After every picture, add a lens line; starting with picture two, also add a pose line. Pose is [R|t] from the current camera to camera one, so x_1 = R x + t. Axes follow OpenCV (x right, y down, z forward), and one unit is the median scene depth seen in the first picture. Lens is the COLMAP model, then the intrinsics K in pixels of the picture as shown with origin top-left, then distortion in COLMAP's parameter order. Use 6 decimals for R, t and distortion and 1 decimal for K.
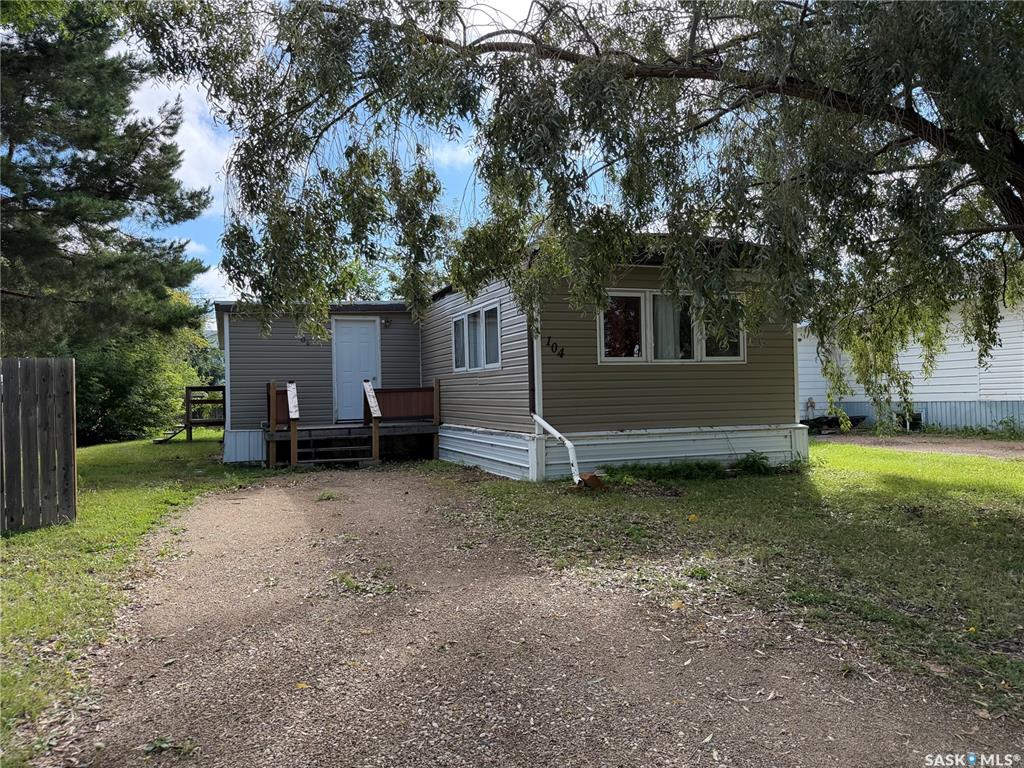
lens RADIAL K [[717.4, 0, 513.5], [0, 717.4, 380.4], [0, 0, 1]] dist [0.060434, -0.083654]
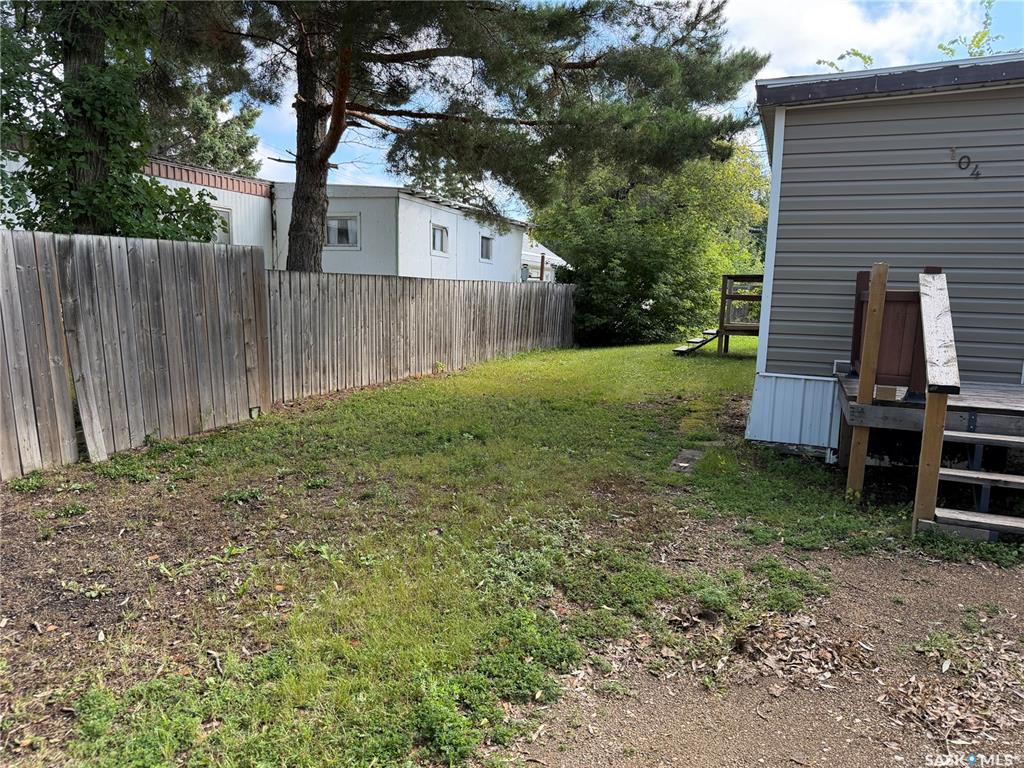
lens RADIAL K [[717.4, 0, 516.0], [0, 717.4, 387.5], [0, 0, 1]] dist [0.060434, -0.083654]
pose [[0.733331, 0.135190, -0.666295, -0.219049], [-0.025322, 0.984782, 0.171940, 0.003052], [0.679400, -0.109217, 0.725594, 0.611659]]
